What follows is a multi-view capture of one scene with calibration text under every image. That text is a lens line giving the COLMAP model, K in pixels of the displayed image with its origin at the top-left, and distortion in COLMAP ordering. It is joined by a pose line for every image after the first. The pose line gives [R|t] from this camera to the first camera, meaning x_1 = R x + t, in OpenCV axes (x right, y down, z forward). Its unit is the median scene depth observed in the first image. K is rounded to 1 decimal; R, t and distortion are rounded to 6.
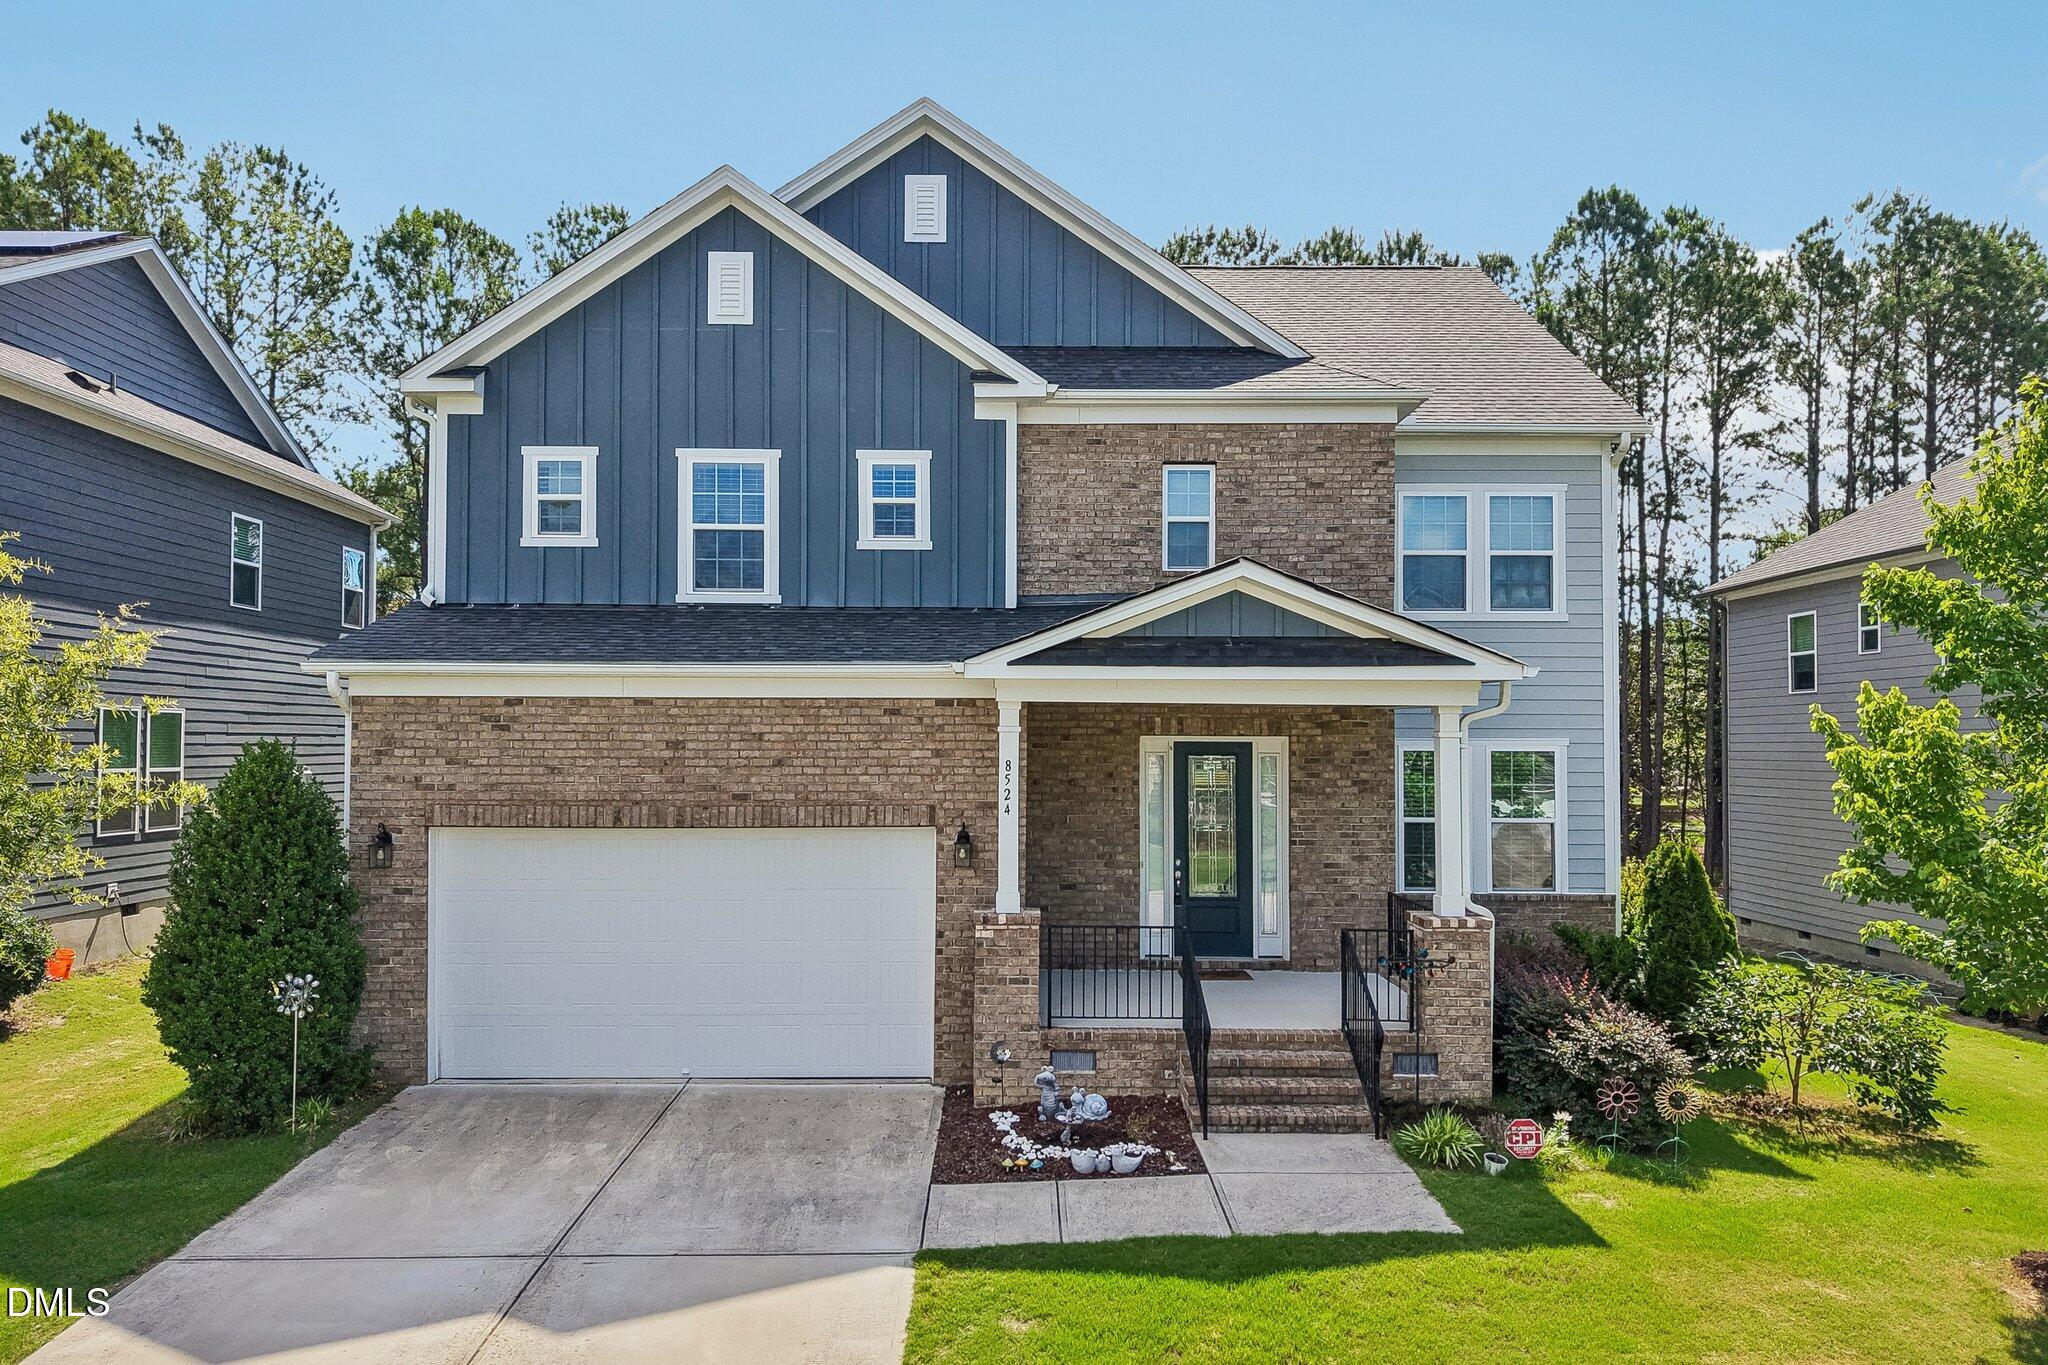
lens RADIAL K [[1386.0, 0, 1023.8], [0, 1386.0, 743.9], [0, 0, 1]] dist [0.027405, -0.031579]
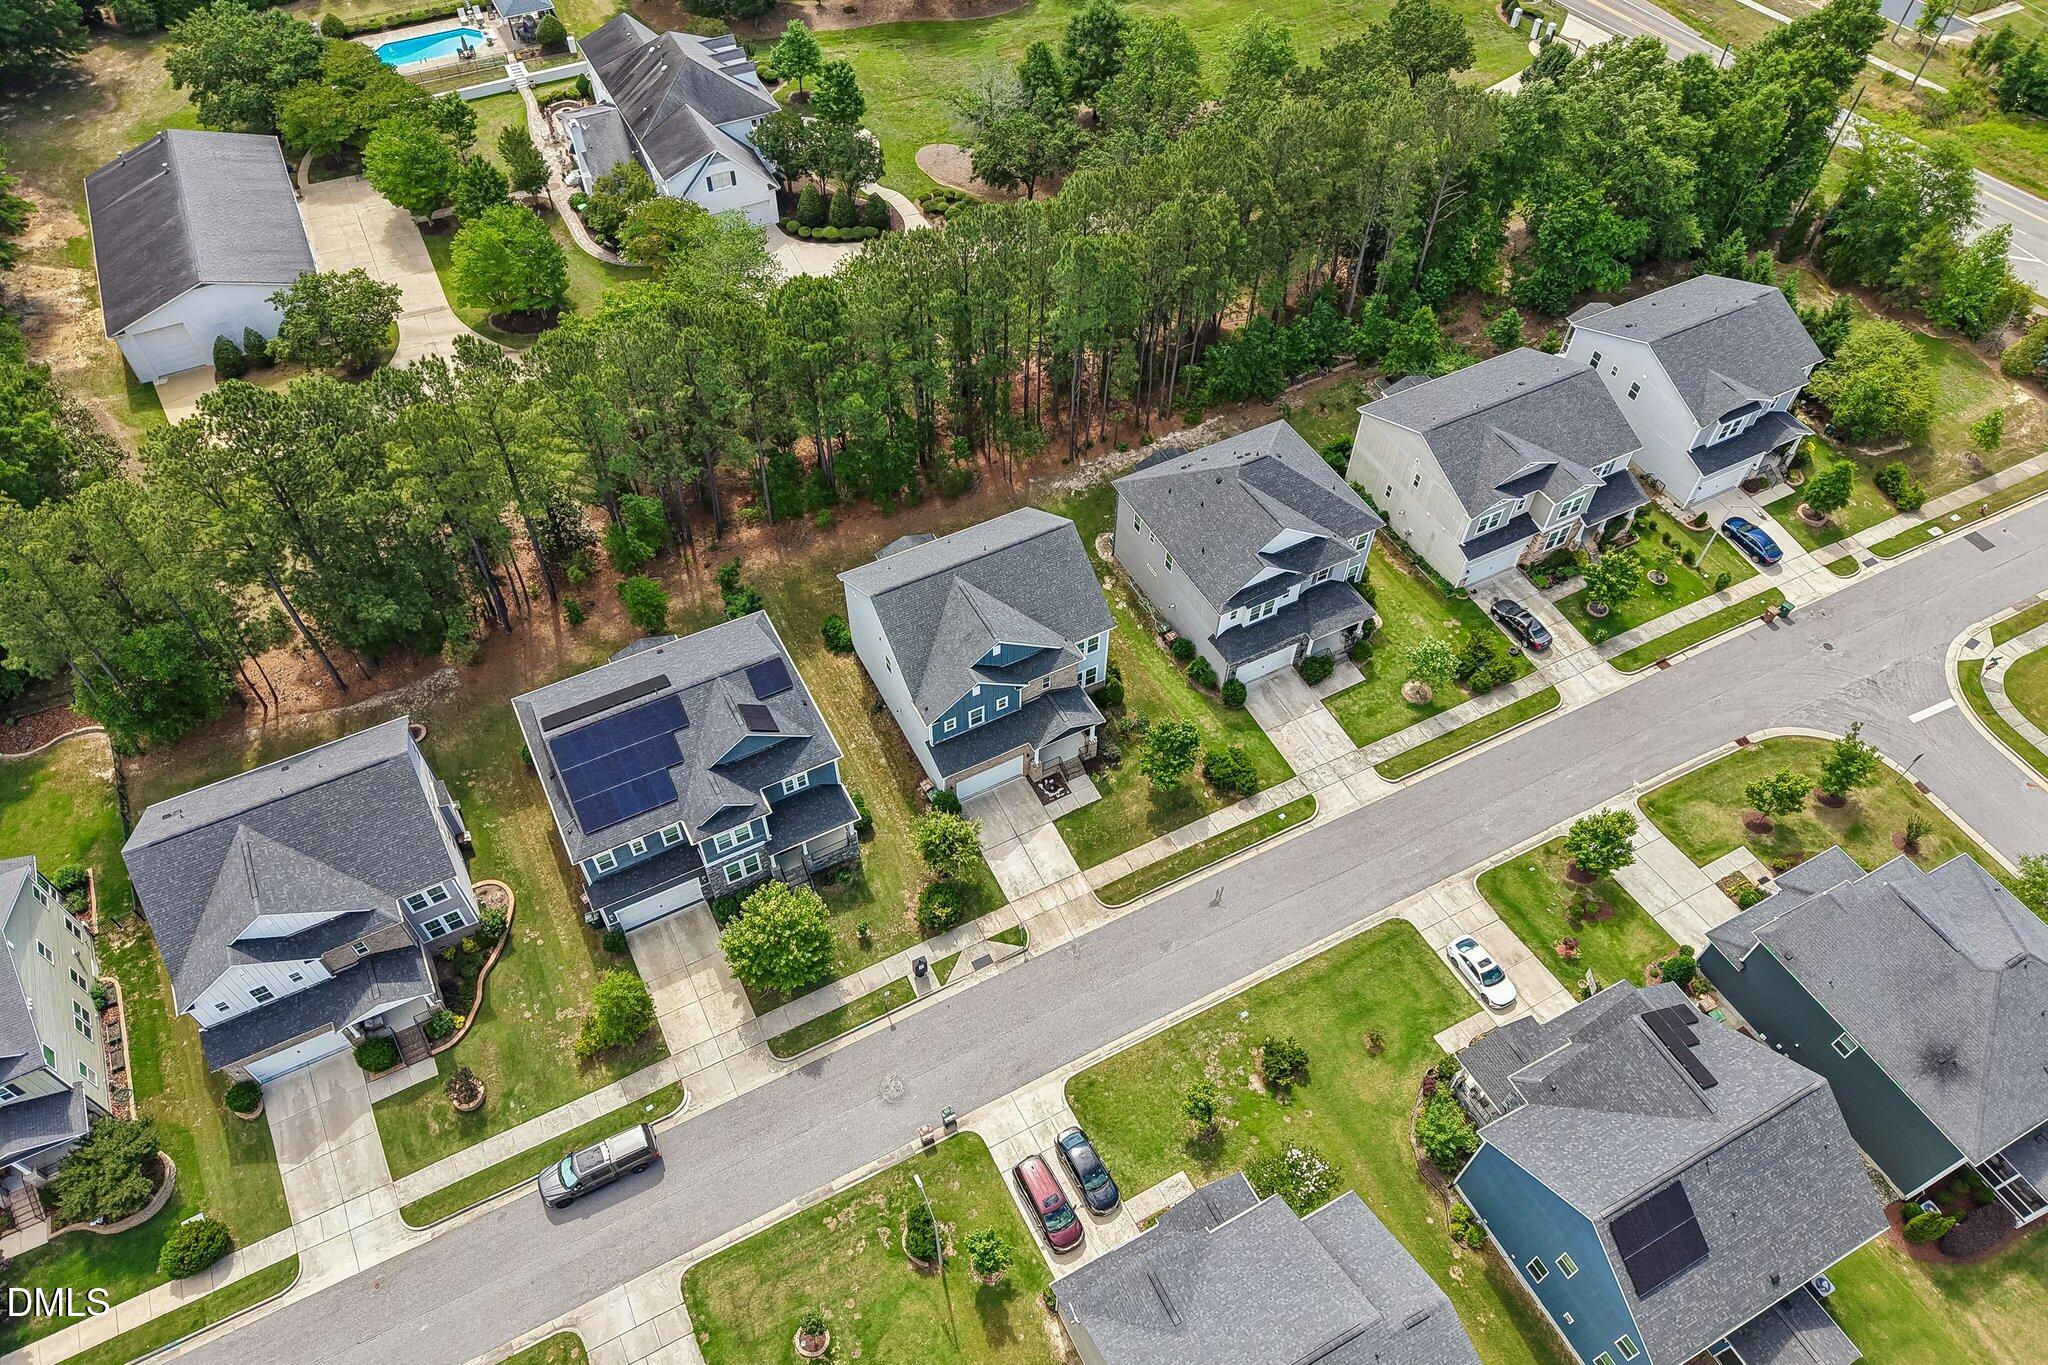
lens RADIAL K [[1370.7, 0, 1013.3], [0, 1370.7, 680.1], [0, 0, 1]] dist [0.039086, -0.049569]
pose [[0.893383, -0.349332, 0.282548, -1.834535], [-0.006215, 0.619201, 0.785208, -5.300620], [-0.449252, -0.703248, 0.551012, -2.341836]]
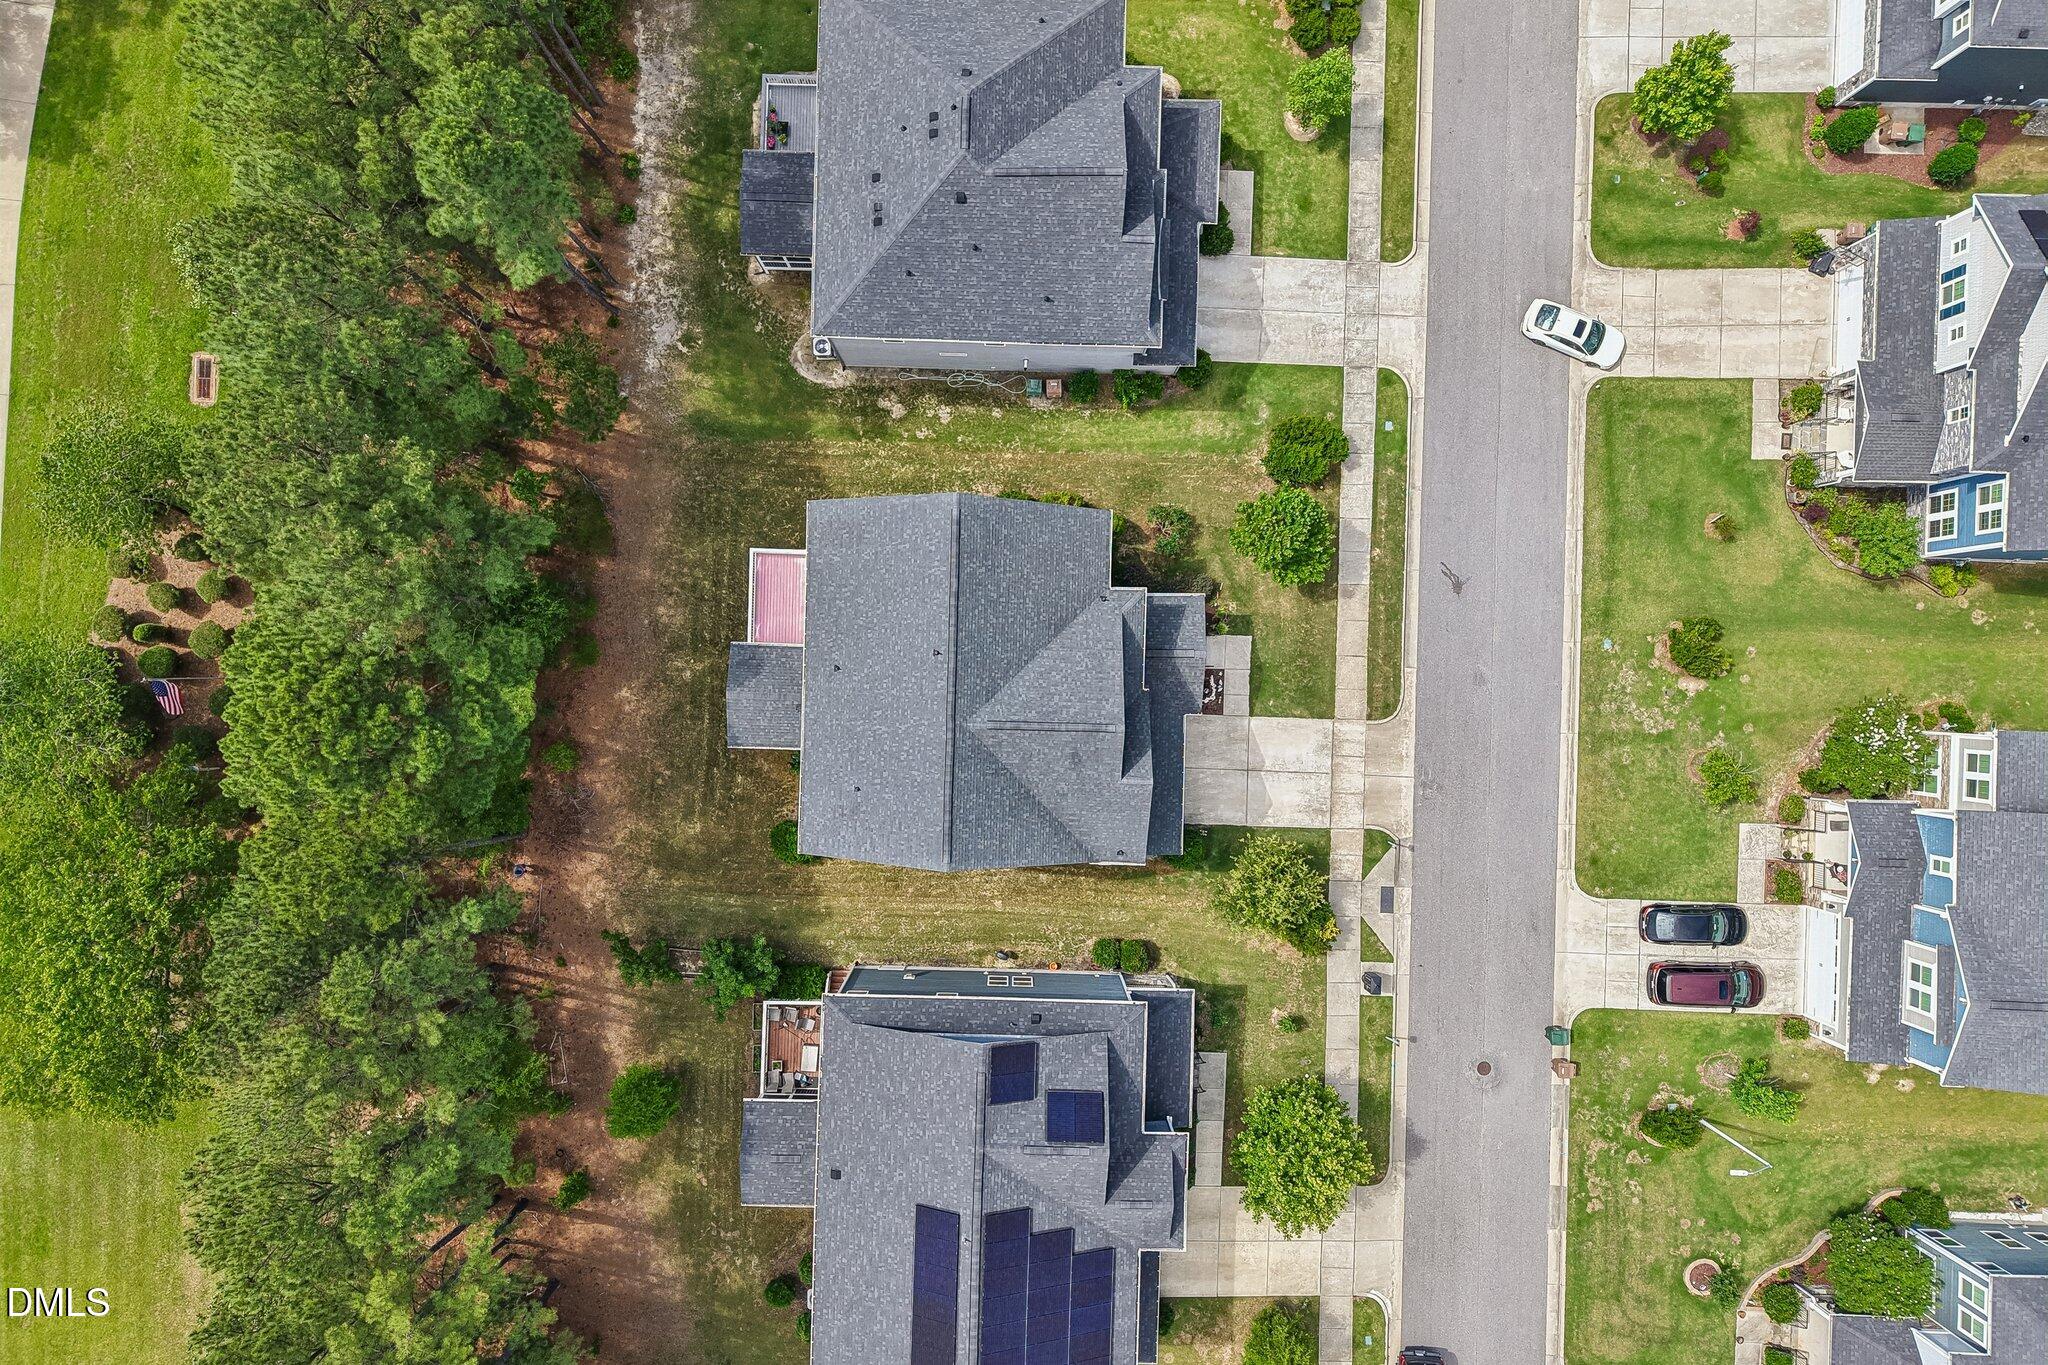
lens RADIAL K [[1376.4, 0, 1020.5], [0, 1376.4, 685.4], [0, 0, 1]] dist [0.010579, -0.000420]
pose [[0.040034, -0.999174, -0.006973, 0.053798], [-0.010756, -0.007409, 0.999915, -4.470527], [-0.999140, -0.039956, -0.011043, 1.555206]]
